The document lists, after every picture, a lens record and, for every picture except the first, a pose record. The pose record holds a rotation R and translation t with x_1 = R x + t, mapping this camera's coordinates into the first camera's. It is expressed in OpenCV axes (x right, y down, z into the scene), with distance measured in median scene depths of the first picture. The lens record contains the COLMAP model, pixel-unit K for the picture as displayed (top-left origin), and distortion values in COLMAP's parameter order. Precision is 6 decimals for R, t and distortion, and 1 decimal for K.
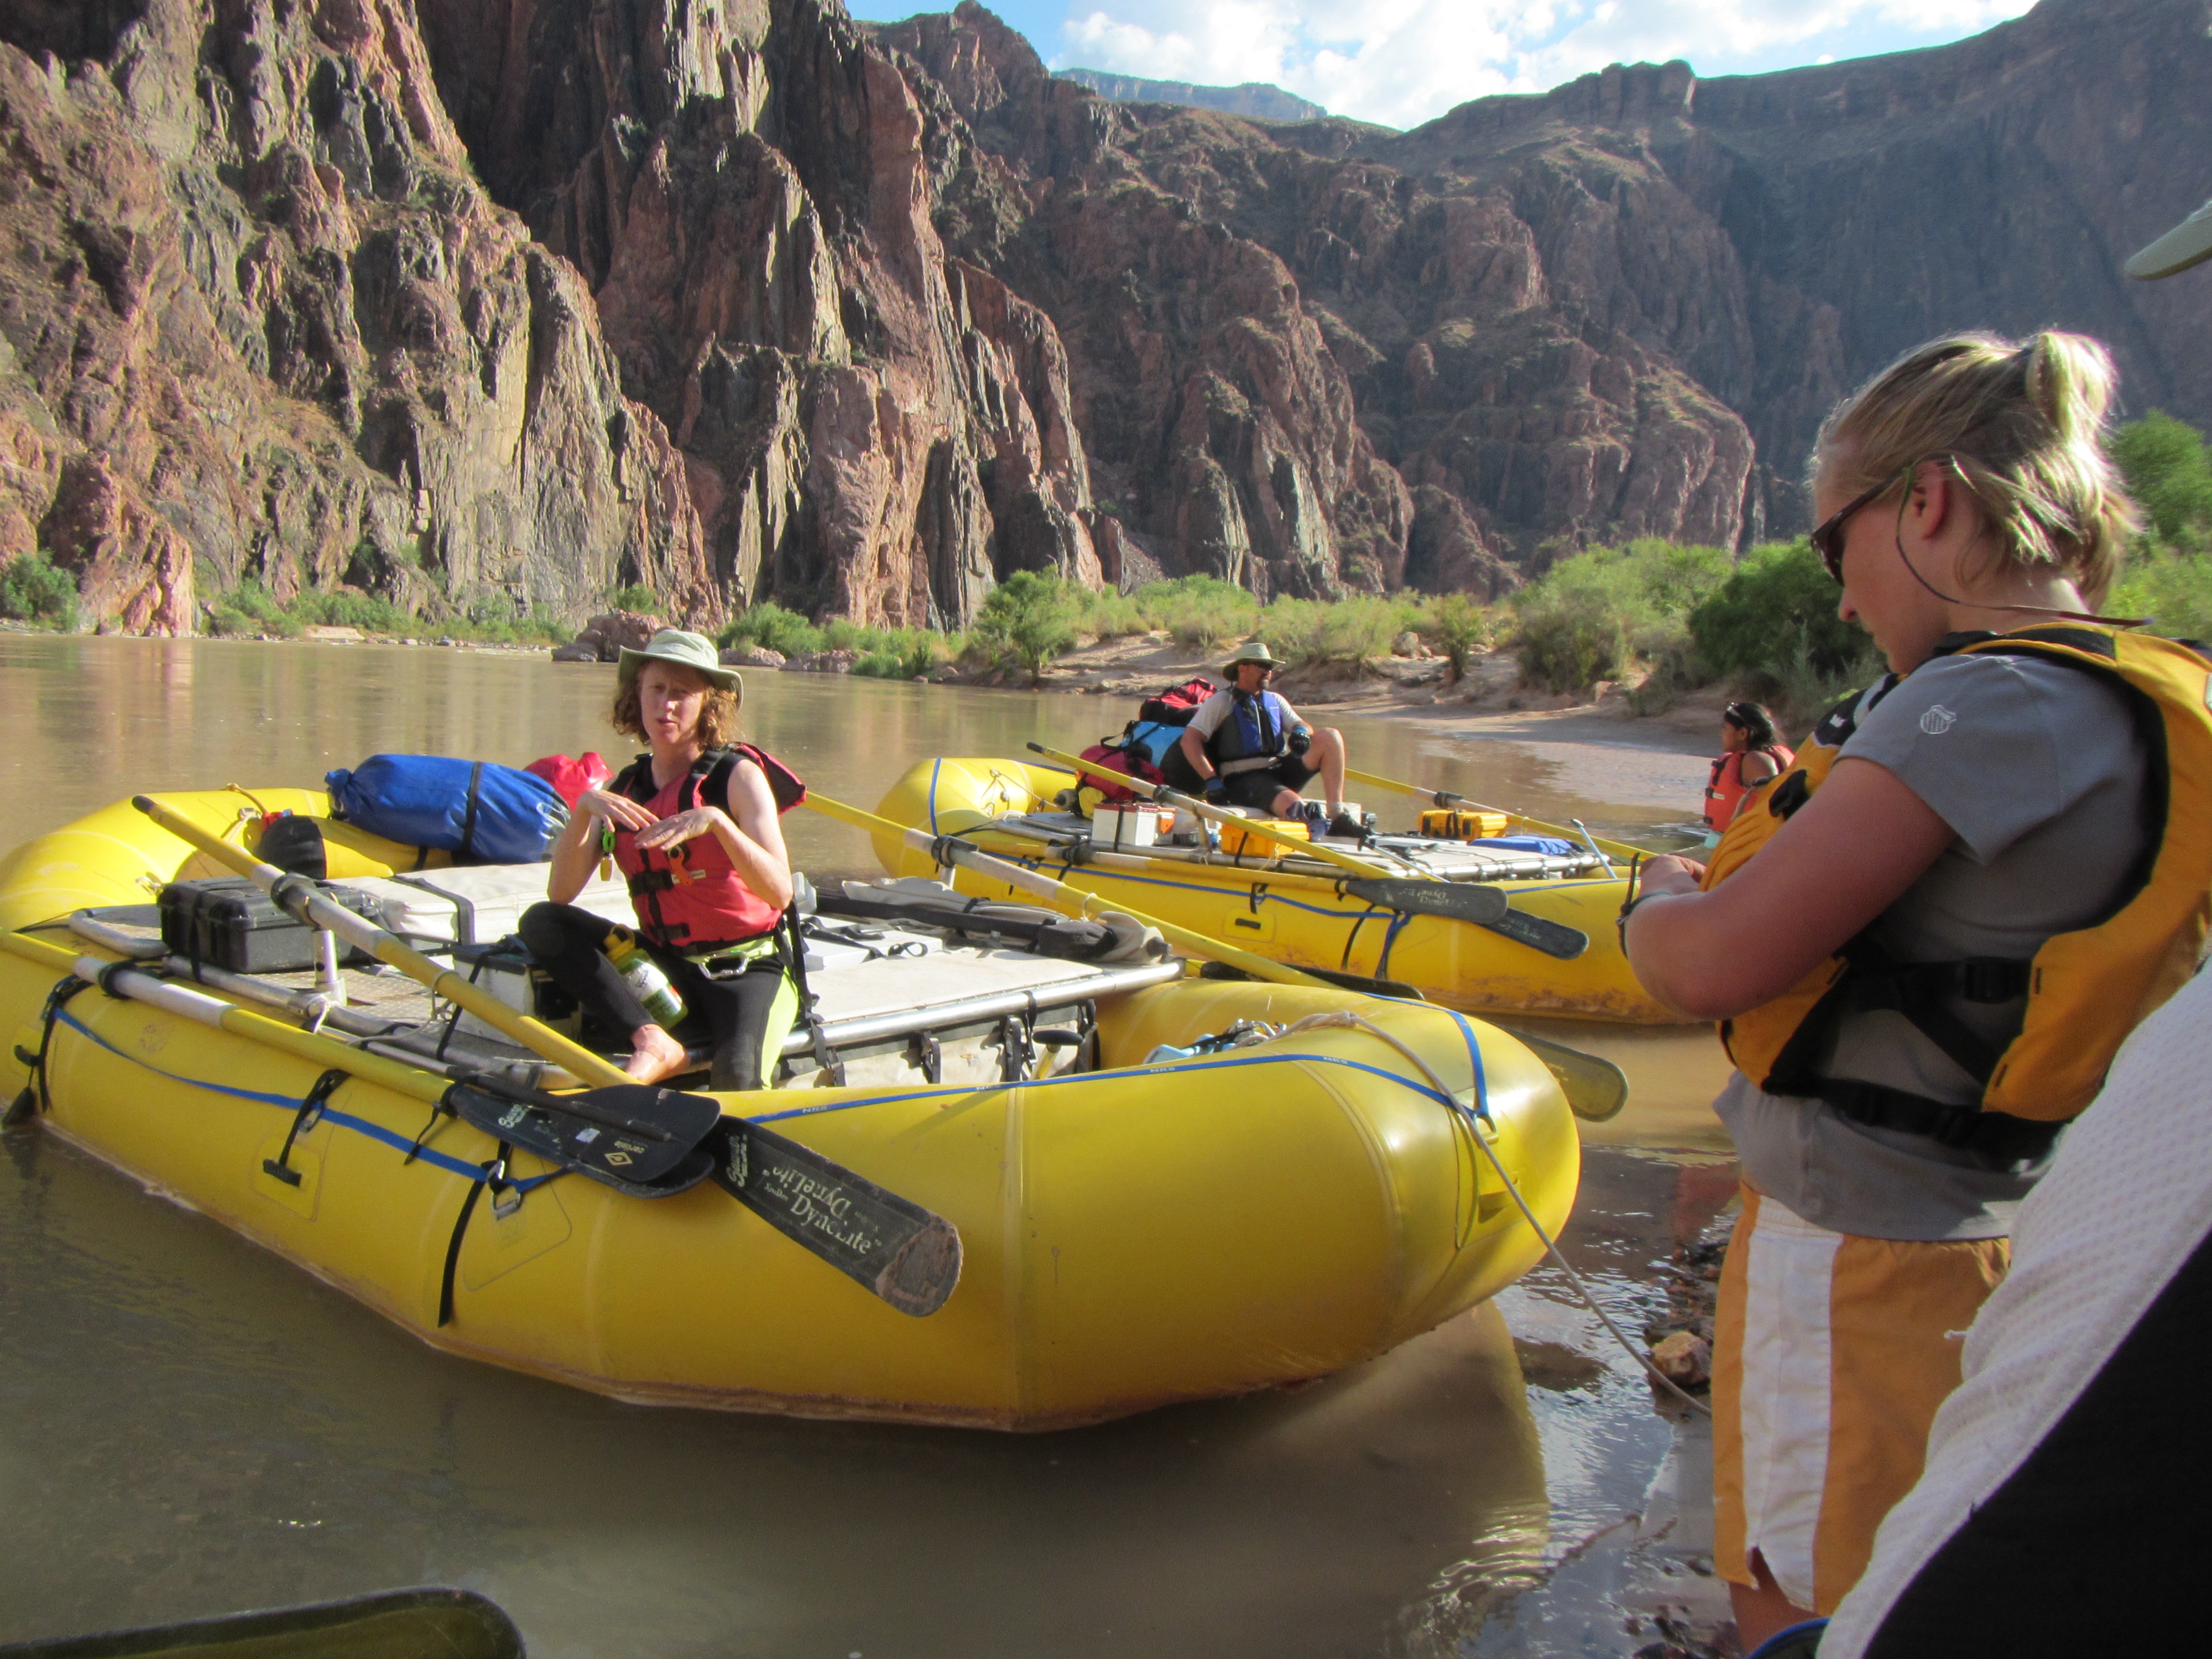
lens RADIAL K [[1786.1, 0, 1117.4], [0, 1786.1, 832.8], [0, 0, 1]] dist [-0.007801, -0.006993]
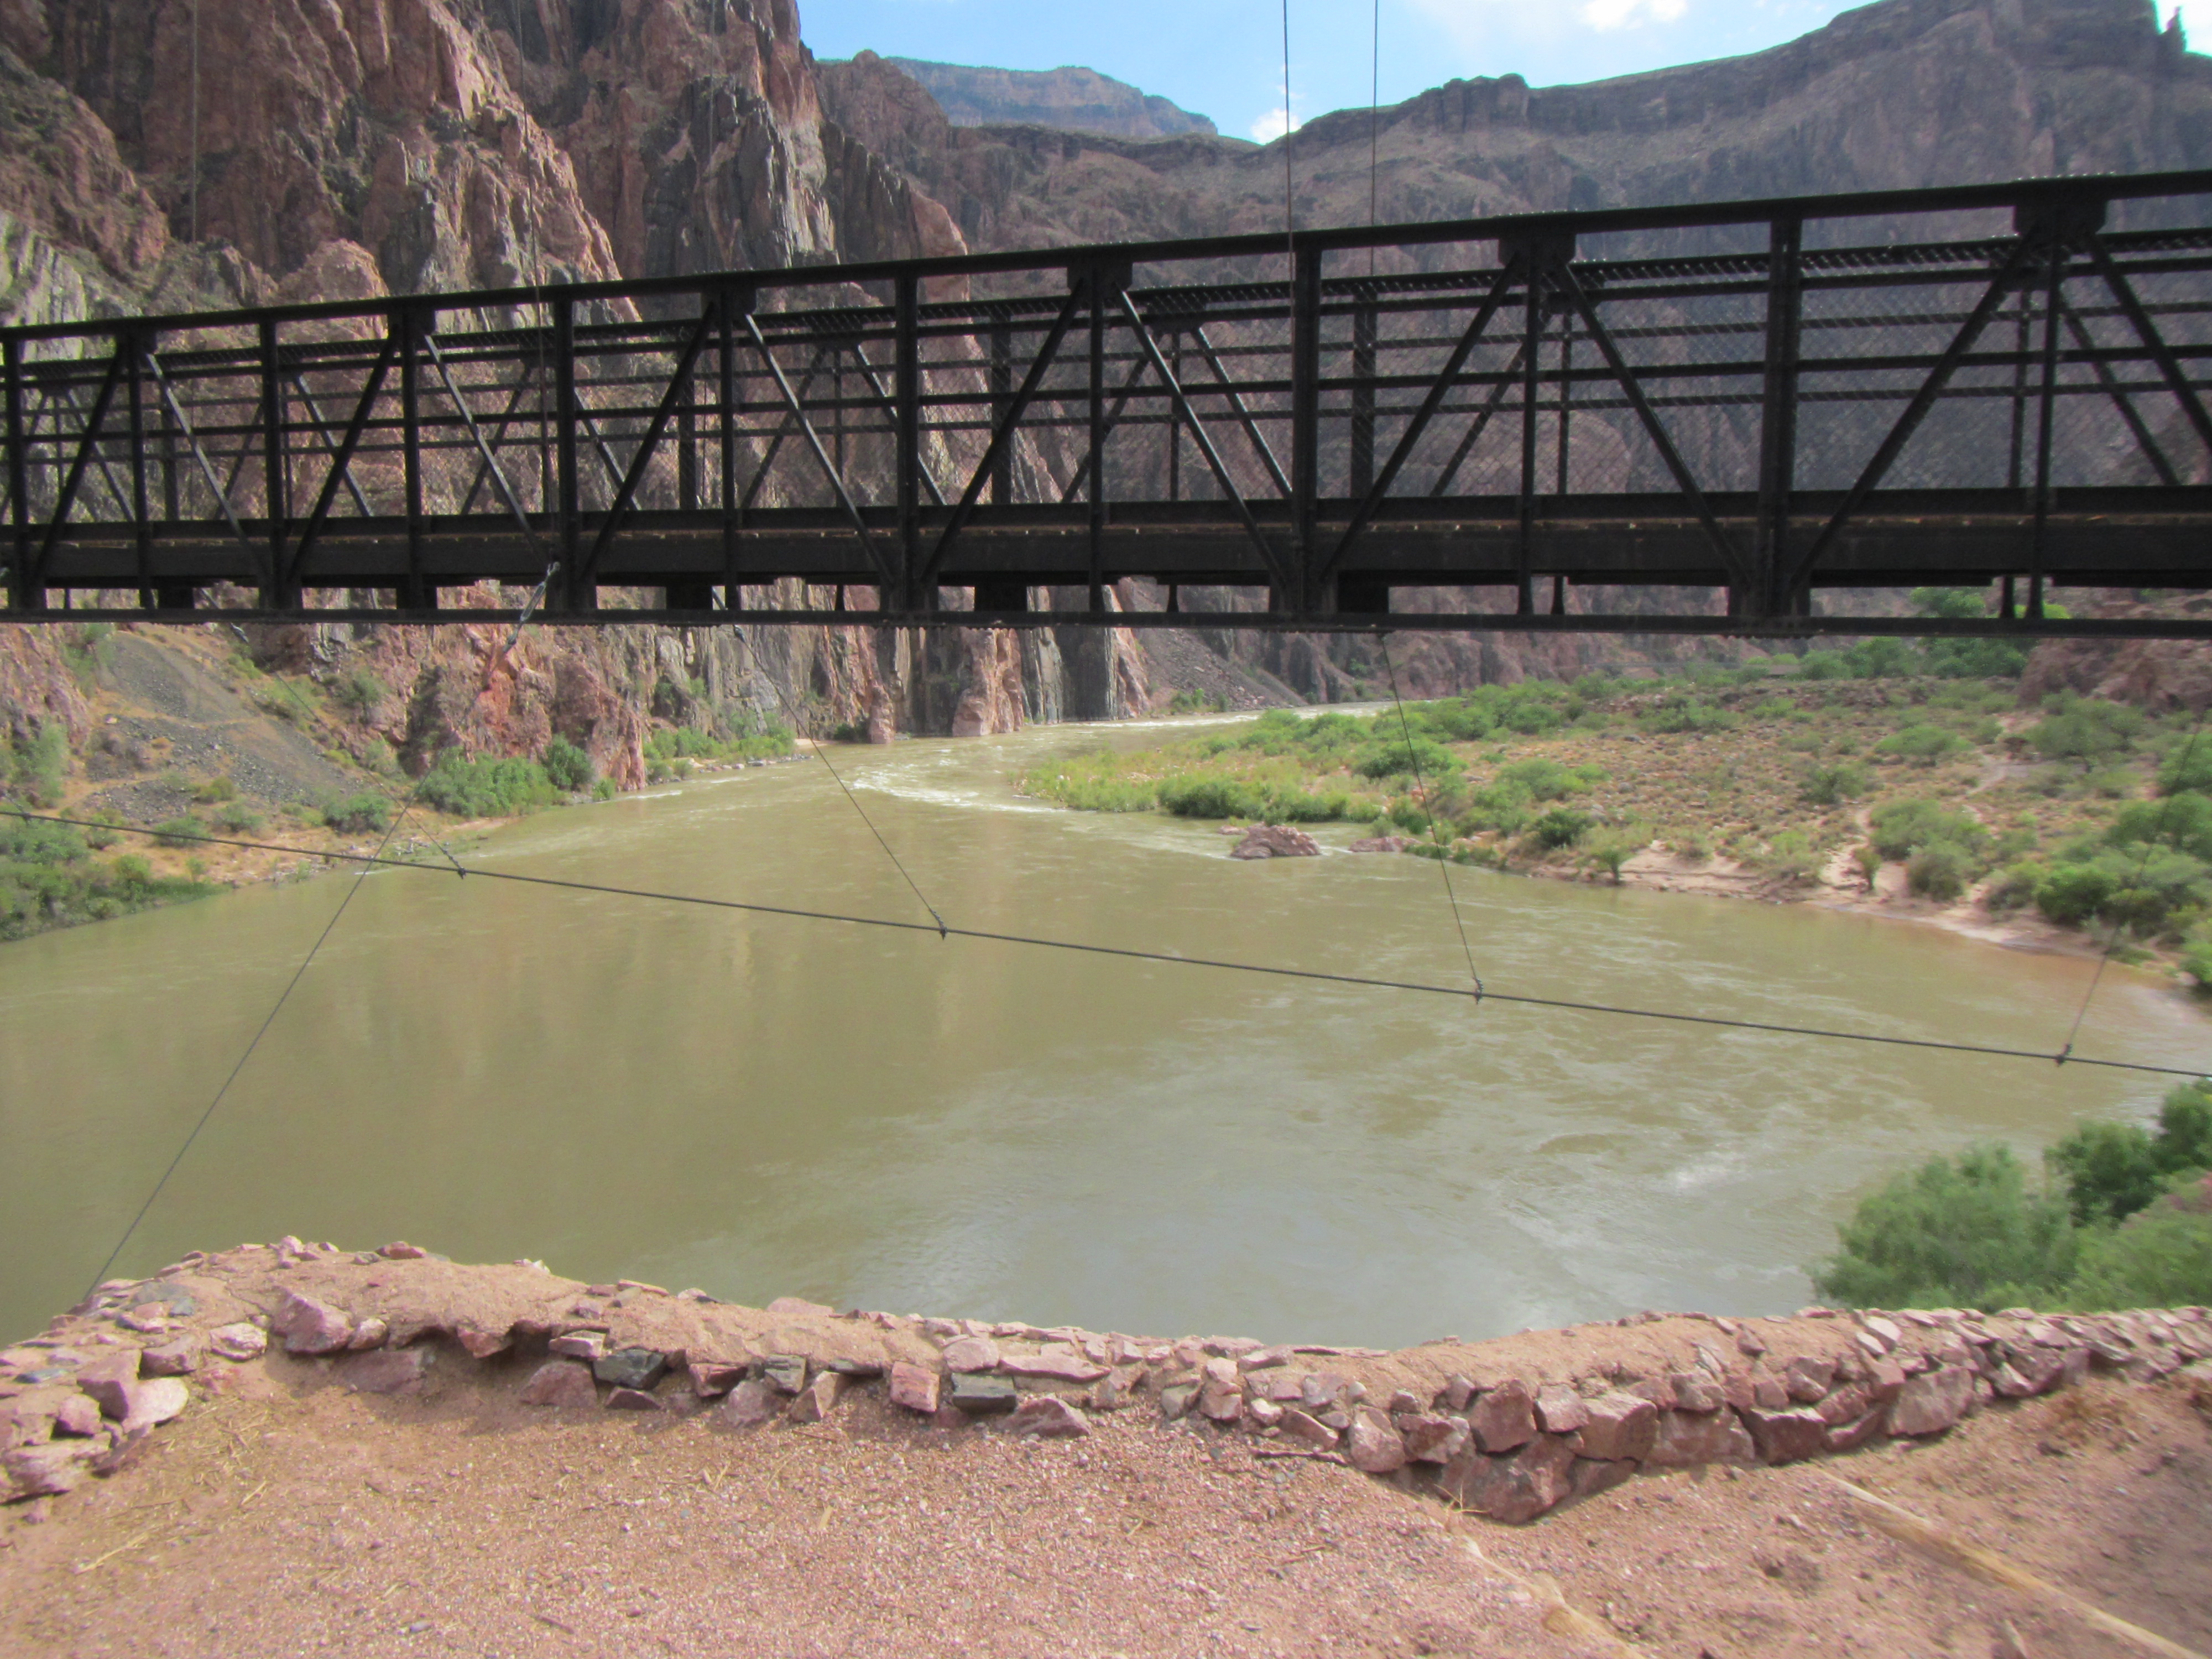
lens RADIAL K [[1816.1, 0, 1115.3], [0, 1816.1, 844.4], [0, 0, 1]] dist [0.002656, -0.007805]
pose [[0.993262, -0.064010, 0.096613, -0.171154], [0.061811, 0.997760, 0.025589, -0.044772], [-0.098034, -0.019445, 0.994993, -0.210372]]
